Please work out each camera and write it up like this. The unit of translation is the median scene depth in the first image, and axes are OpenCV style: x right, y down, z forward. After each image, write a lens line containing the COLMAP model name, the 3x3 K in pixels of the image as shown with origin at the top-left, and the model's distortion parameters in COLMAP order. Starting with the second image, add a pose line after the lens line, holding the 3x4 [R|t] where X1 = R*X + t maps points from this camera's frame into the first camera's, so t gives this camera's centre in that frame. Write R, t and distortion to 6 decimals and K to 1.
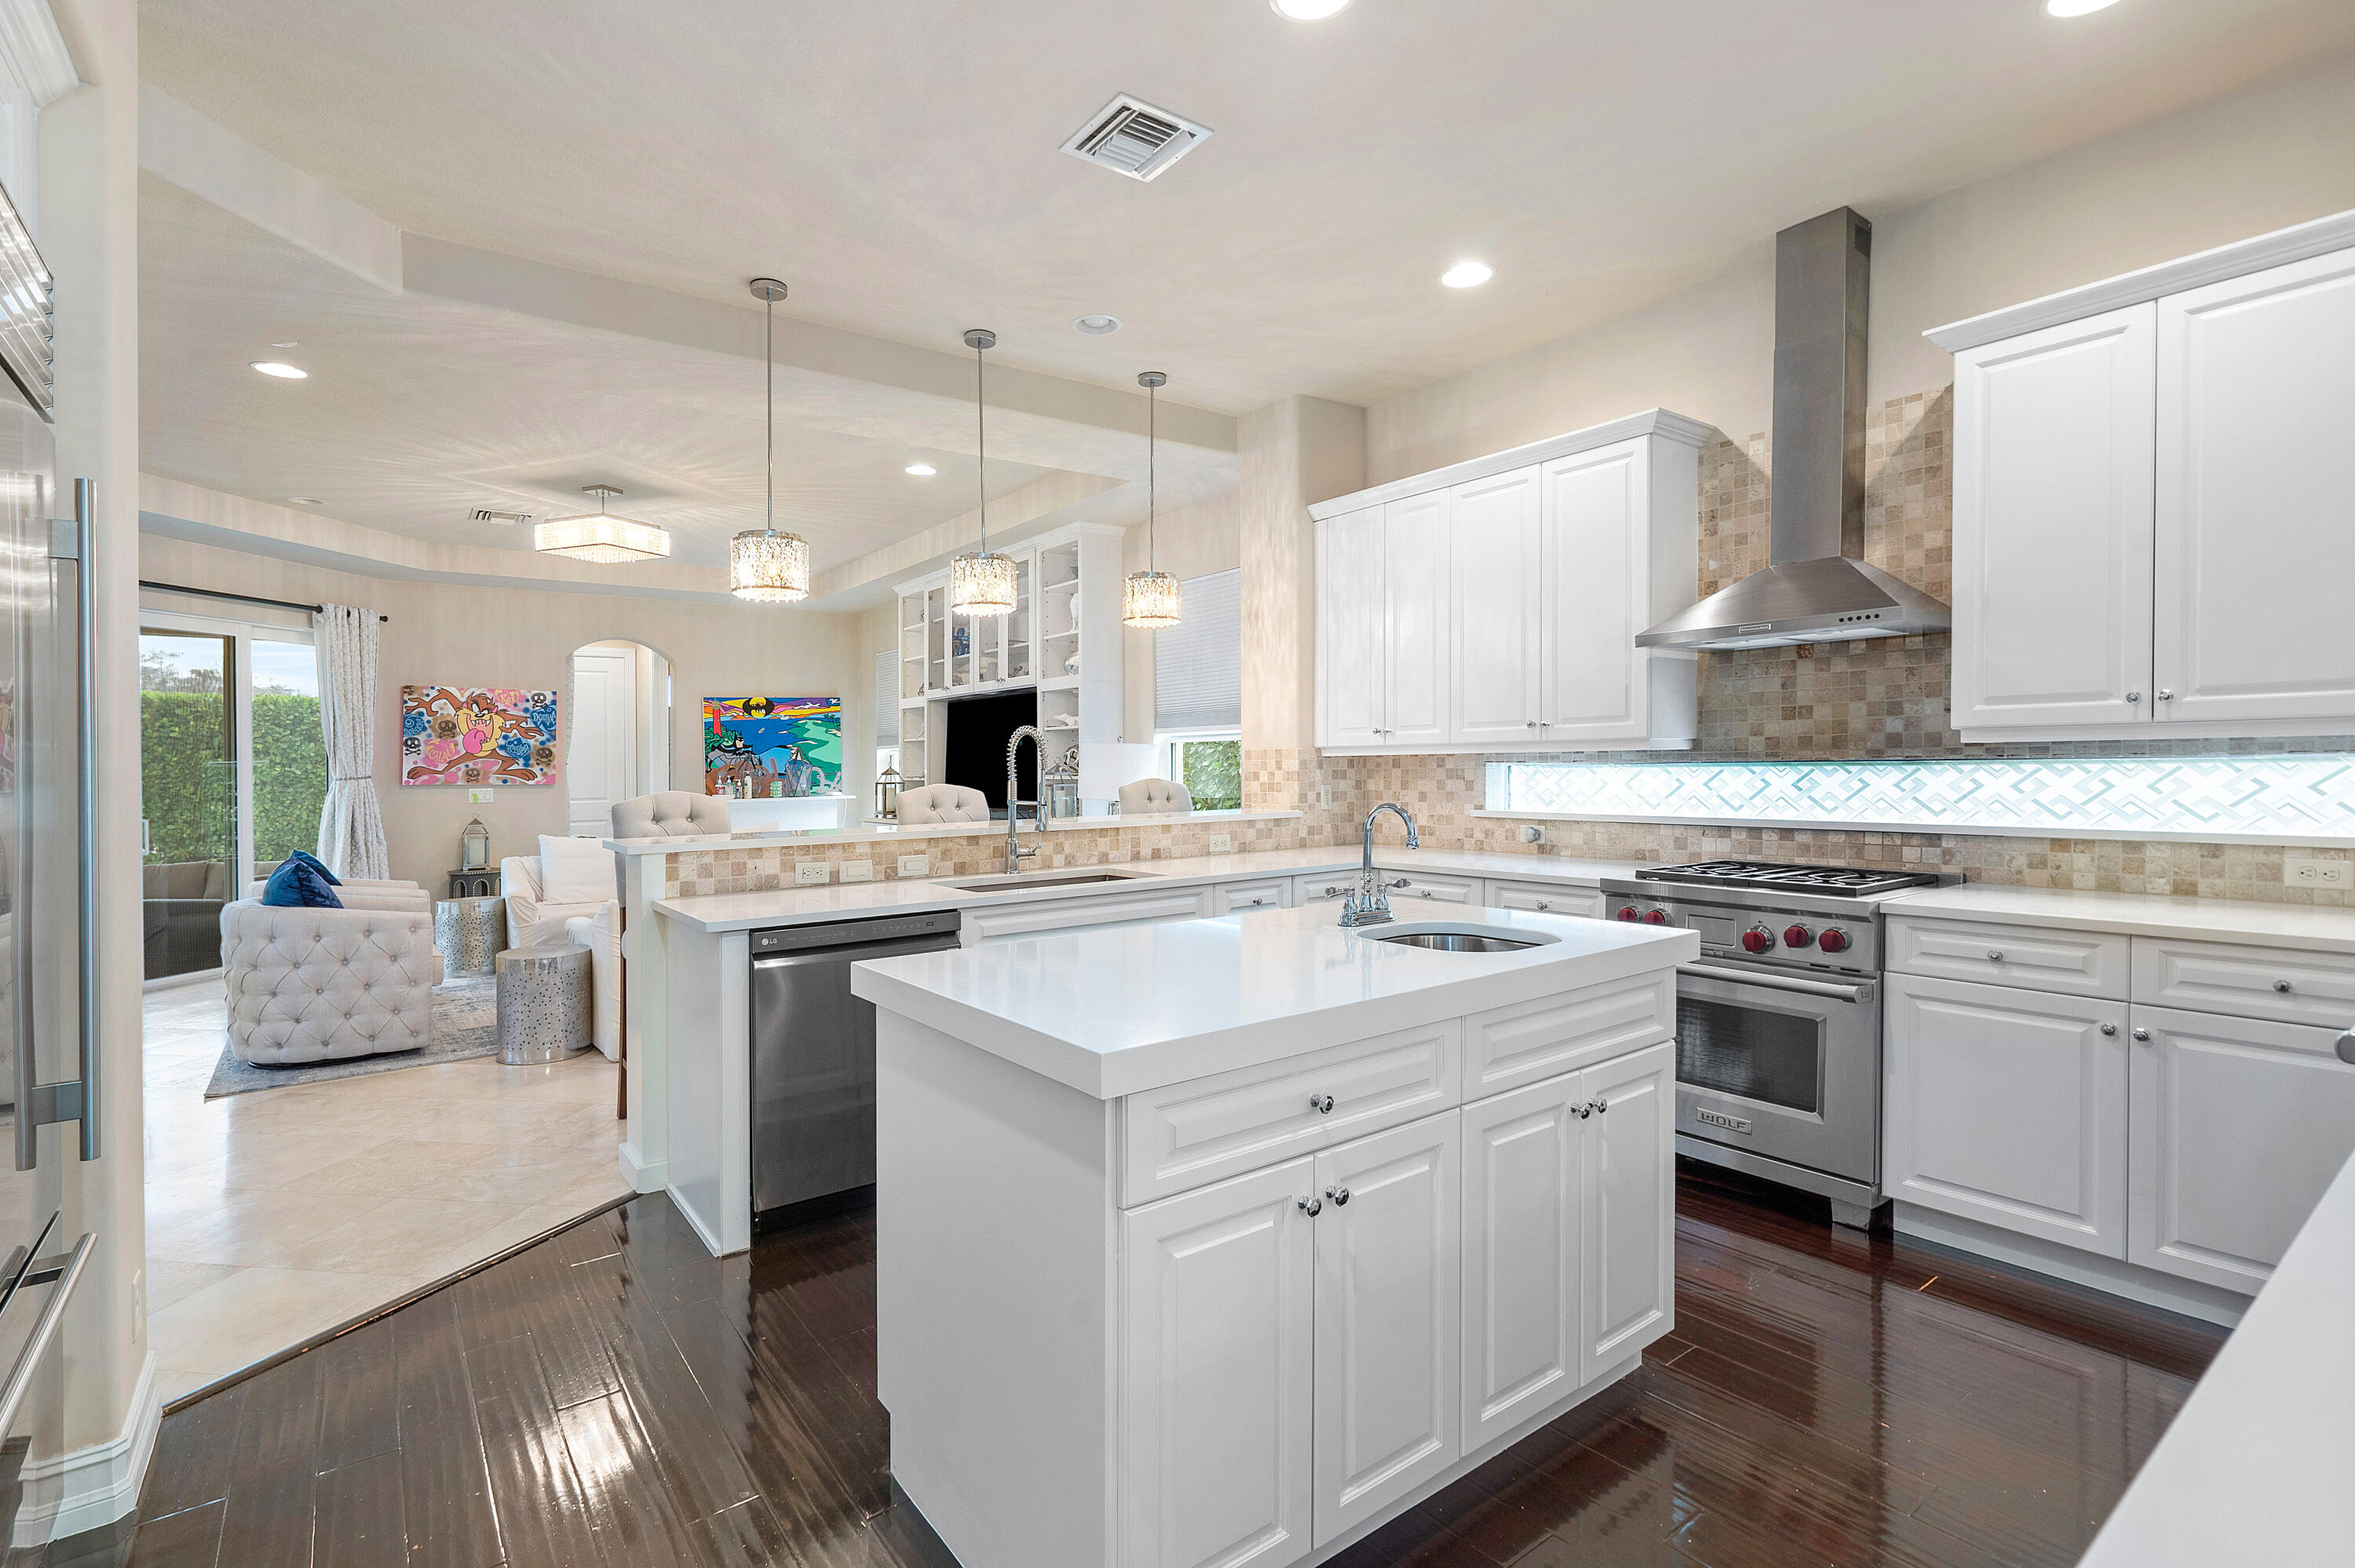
lens RADIAL K [[1097.3, 0, 1174.4], [0, 1097.3, 772.8], [0, 0, 1]] dist [-0.010429, 0.000693]
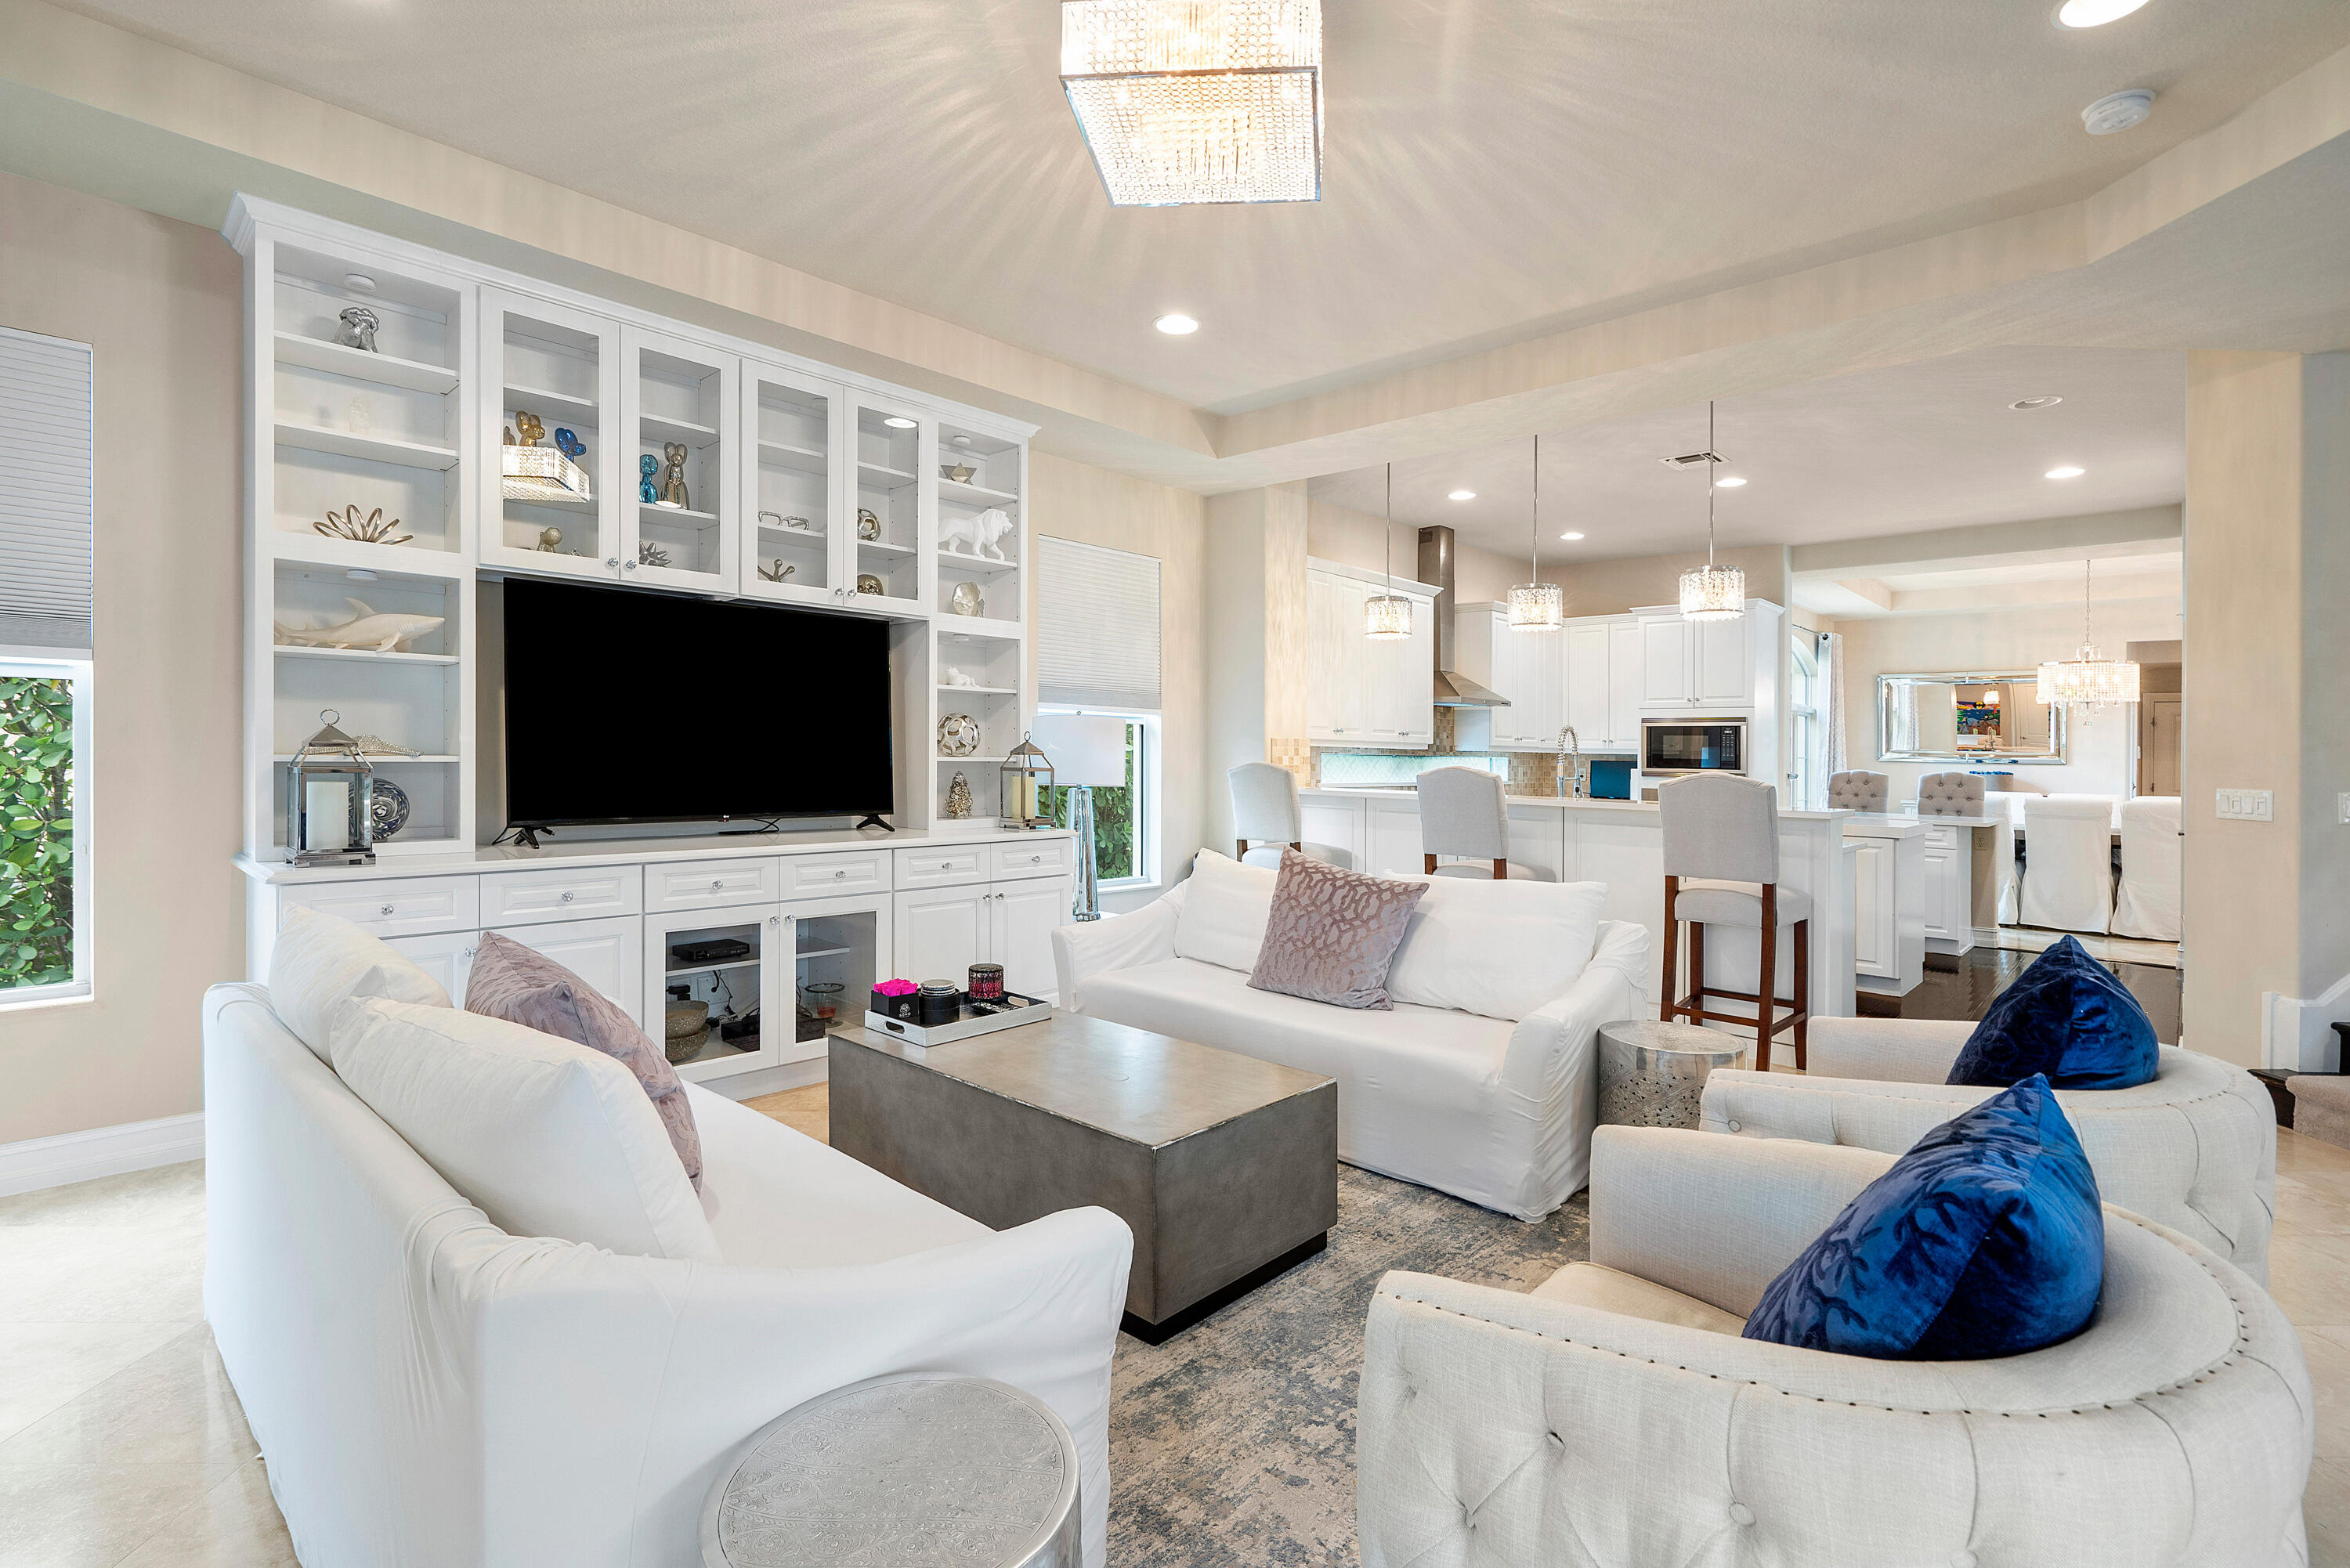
lens RADIAL K [[1095.0, 0, 1145.4], [0, 1095.0, 753.6], [0, 0, 1]] dist [-0.010429, 0.000693]
pose [[-0.162746, 0.011850, 0.986597, -1.508879], [-0.005195, 0.999904, -0.012867, 0.015965], [-0.986654, -0.007220, -0.162669, 1.854639]]
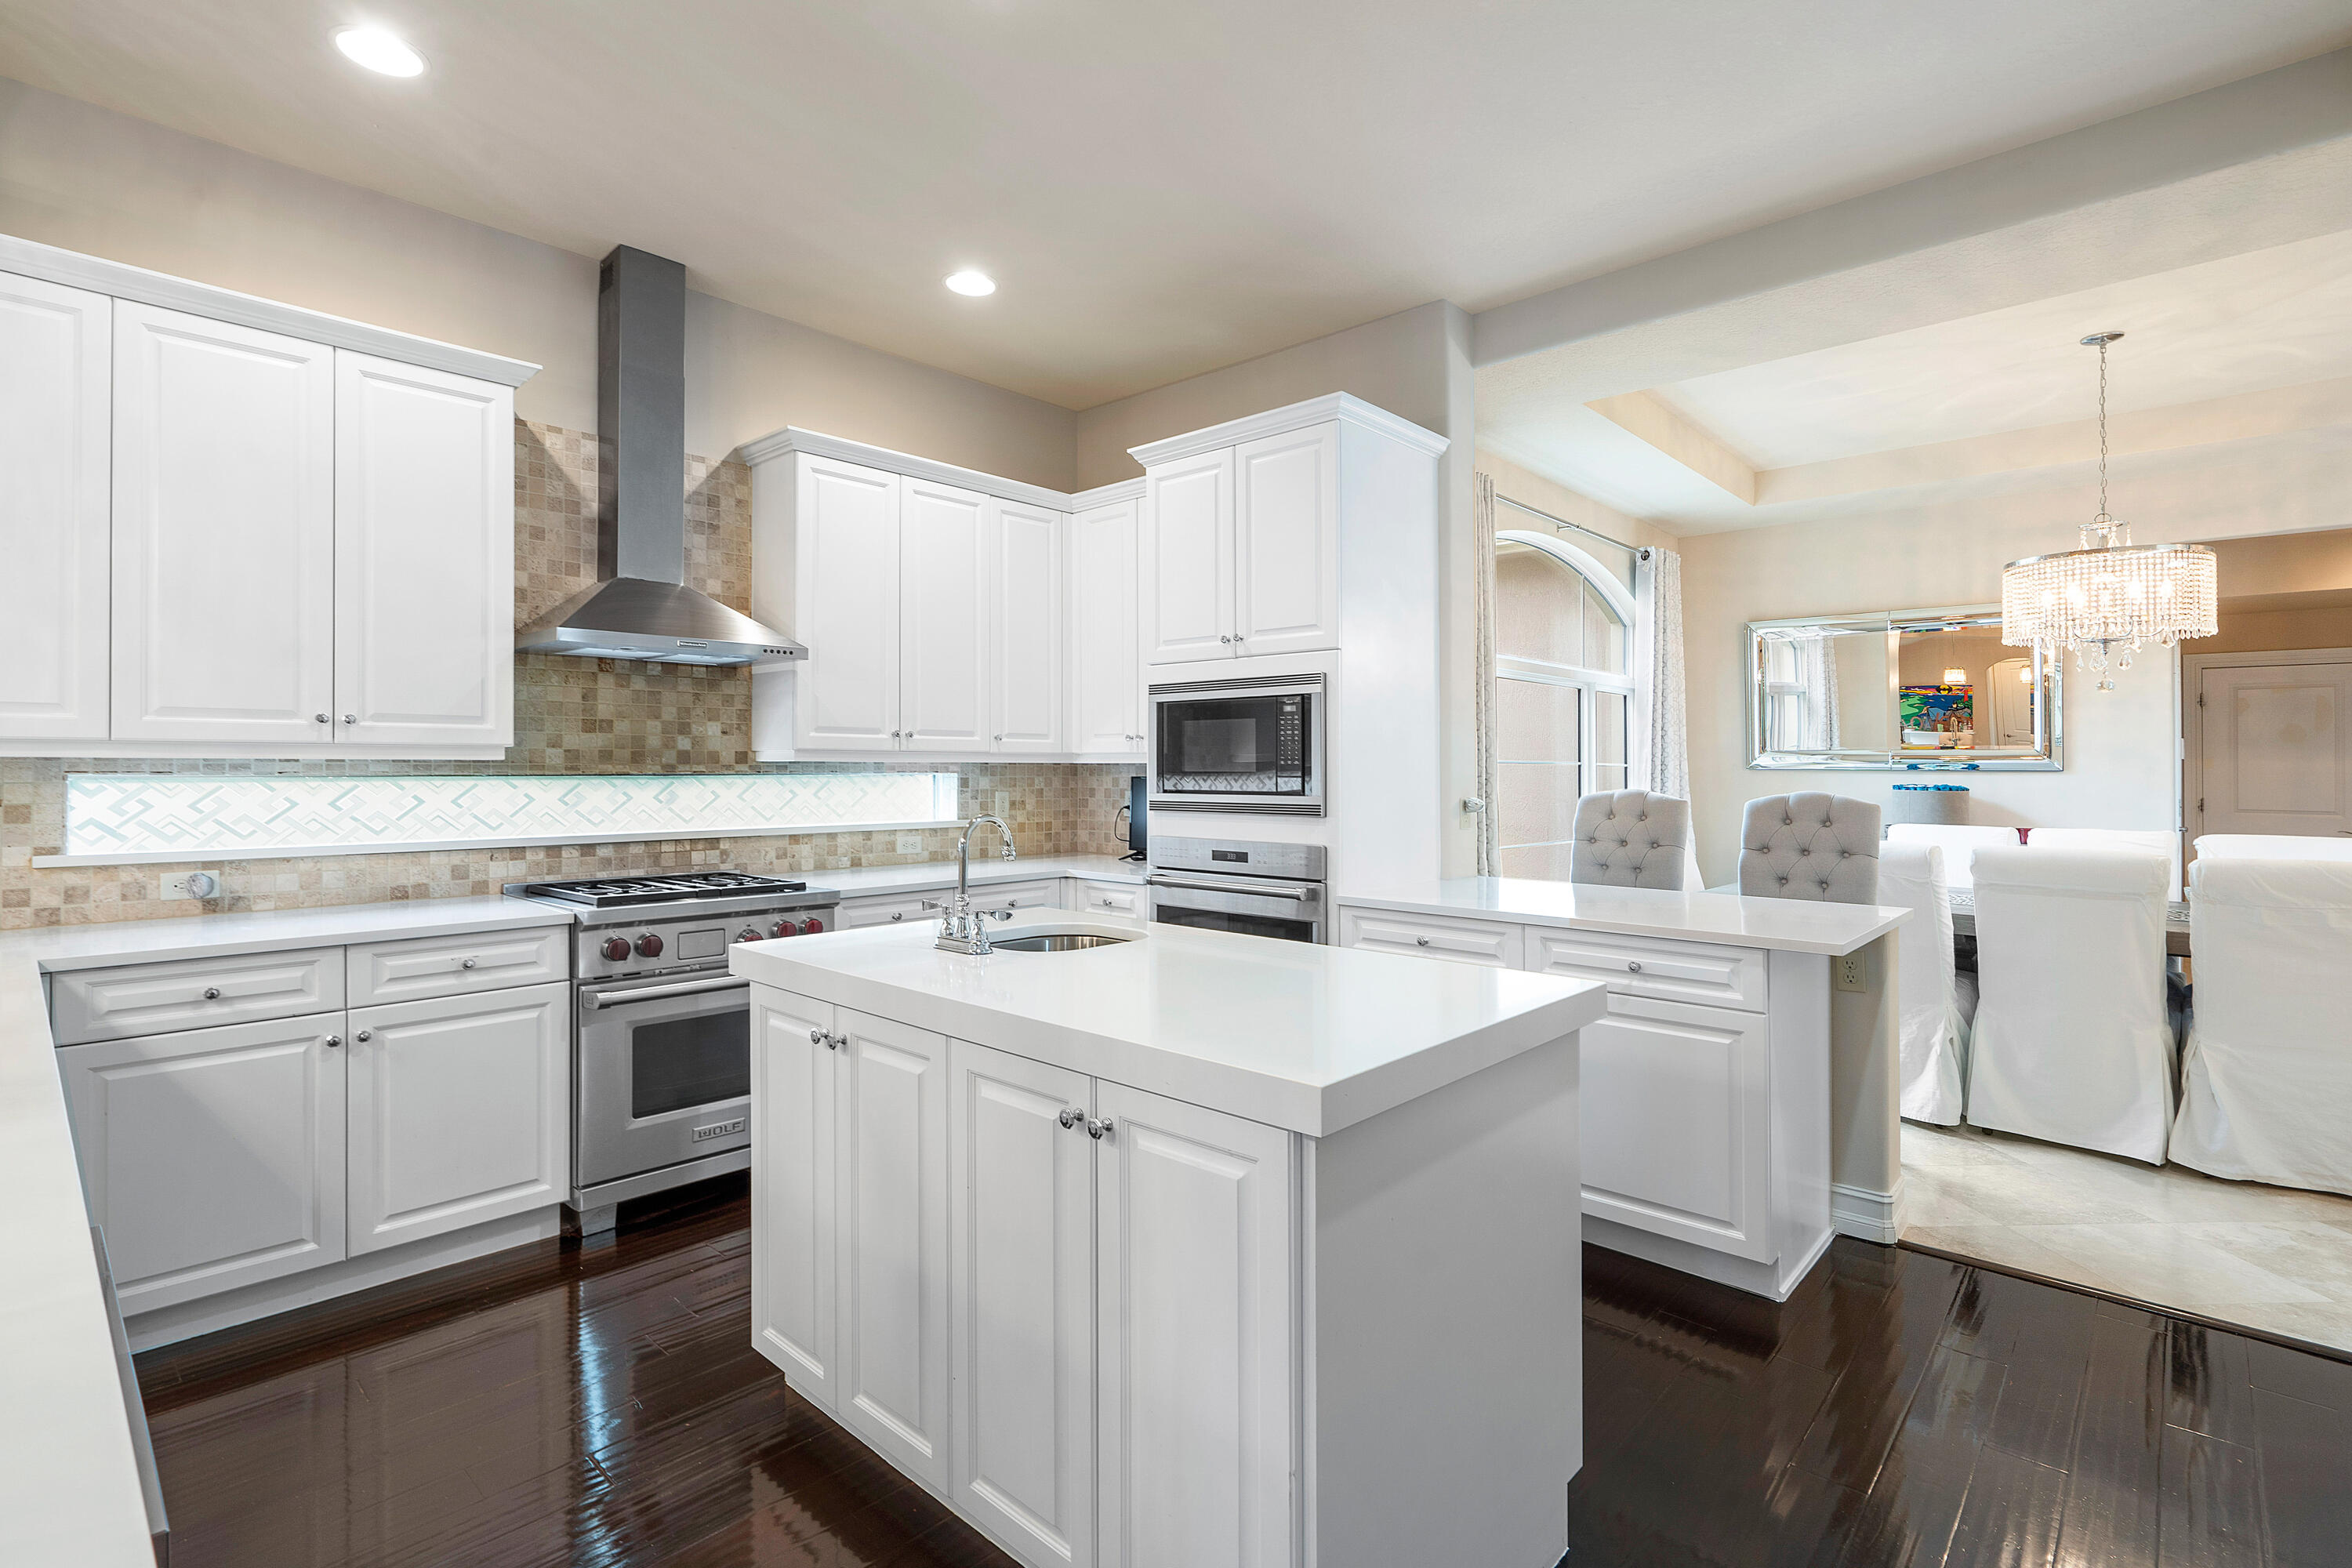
lens RADIAL K [[1096.0, 0, 1170.3], [0, 1096.0, 771.0], [0, 0, 1]] dist [-0.010429, 0.000693]
pose [[-0.178356, 0.013898, 0.983868, -0.478205], [0.010084, 0.999874, -0.012296, 0.003061], [-0.983914, 0.007728, -0.178474, 0.642514]]
